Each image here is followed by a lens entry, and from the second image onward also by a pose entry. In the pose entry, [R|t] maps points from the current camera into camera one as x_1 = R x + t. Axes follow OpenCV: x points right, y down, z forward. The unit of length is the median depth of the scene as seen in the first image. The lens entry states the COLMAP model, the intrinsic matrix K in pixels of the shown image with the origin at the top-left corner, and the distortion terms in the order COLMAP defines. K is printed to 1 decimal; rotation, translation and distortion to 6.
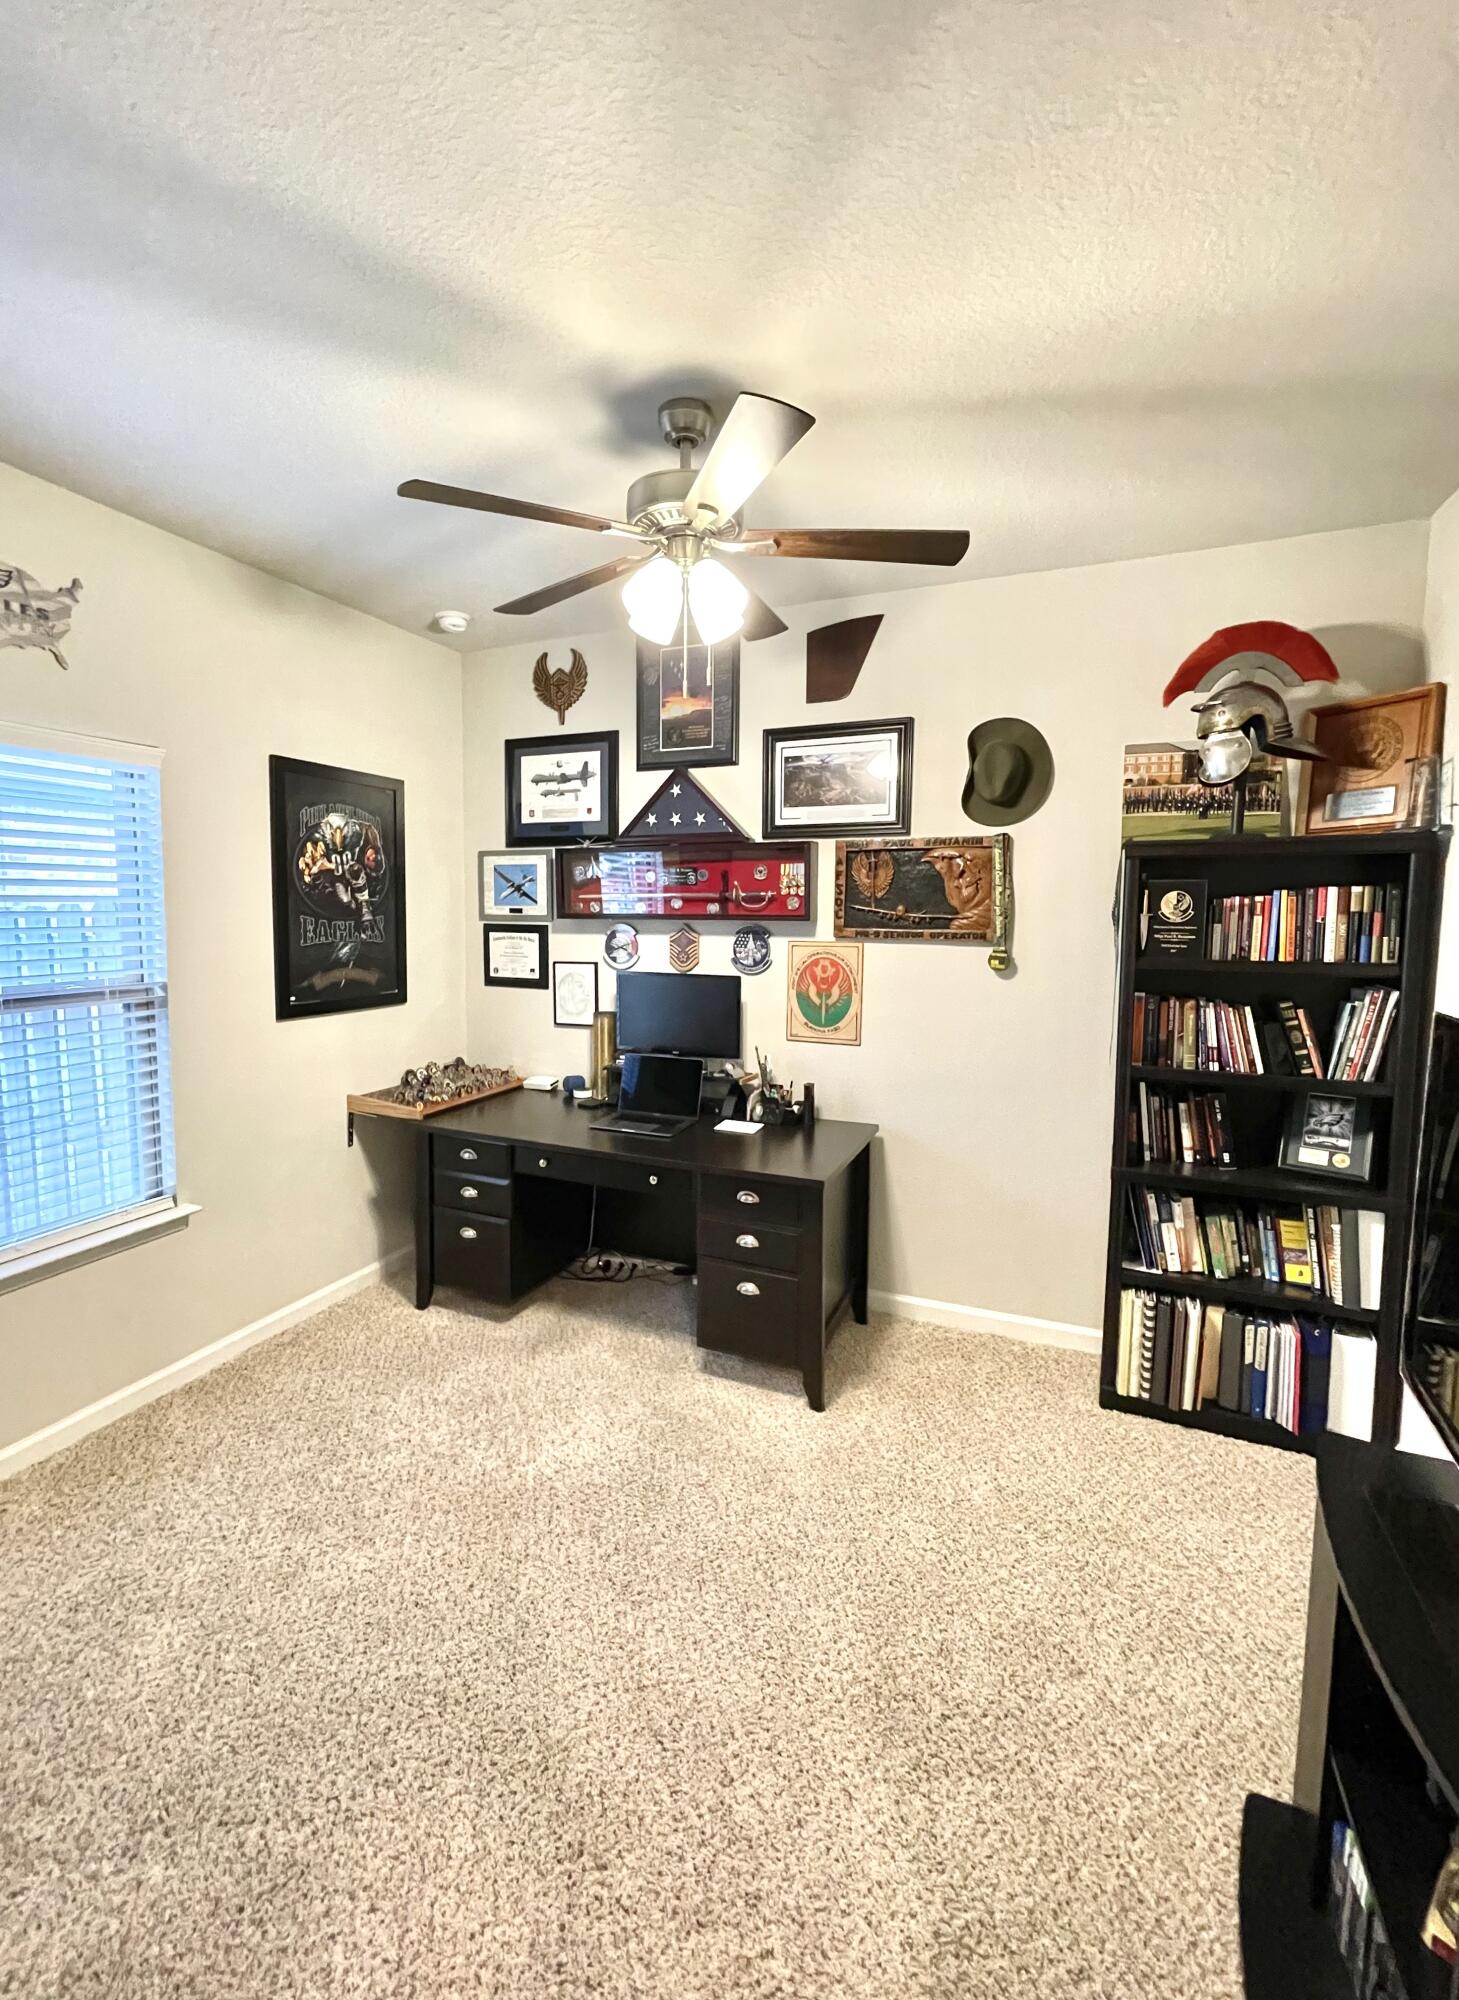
lens RADIAL K [[860.5, 0, 729.5], [0, 860.5, 1000.0], [0, 0, 1]] dist [-0.000922, -0.000130]
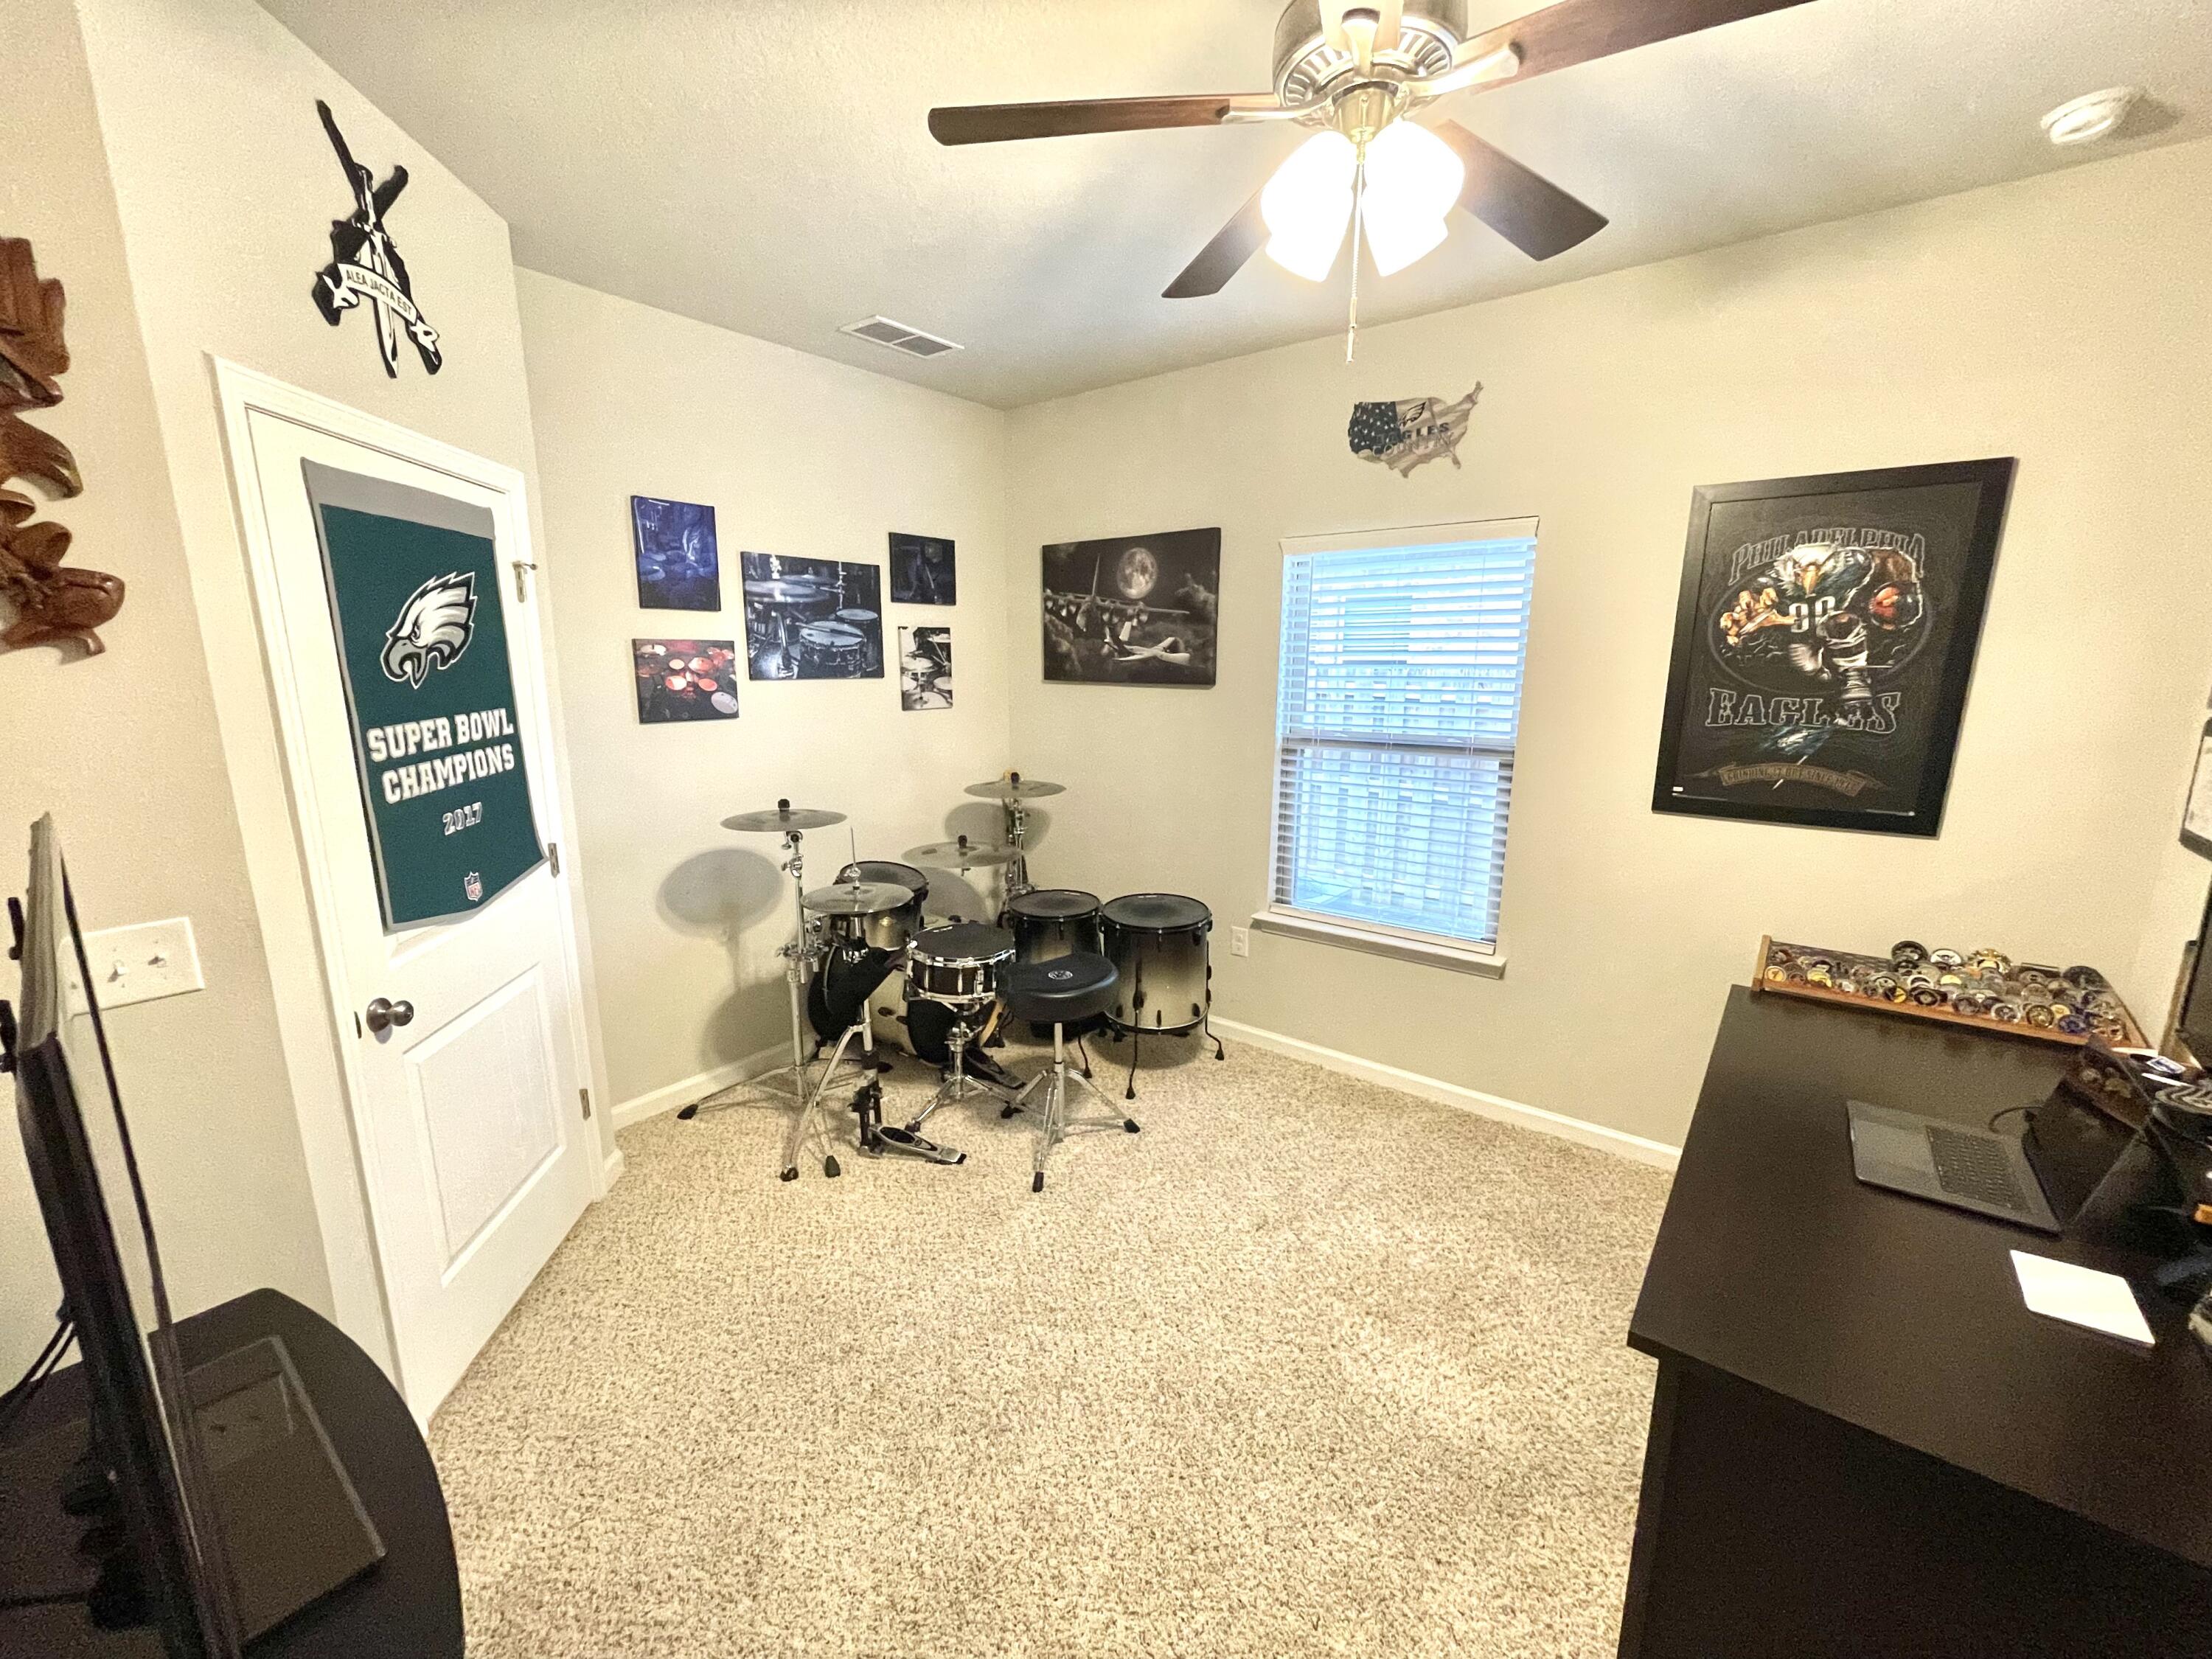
lens RADIAL K [[893.3, 0, 1104.1], [0, 893.3, 837.5], [0, 0, 1]] dist [-0.002278, -0.000195]
pose [[-0.271362, 0.191670, -0.943200, 0.437867], [-0.100413, 0.968985, 0.225799, -0.091163], [0.957225, 0.155983, -0.243699, 0.667339]]
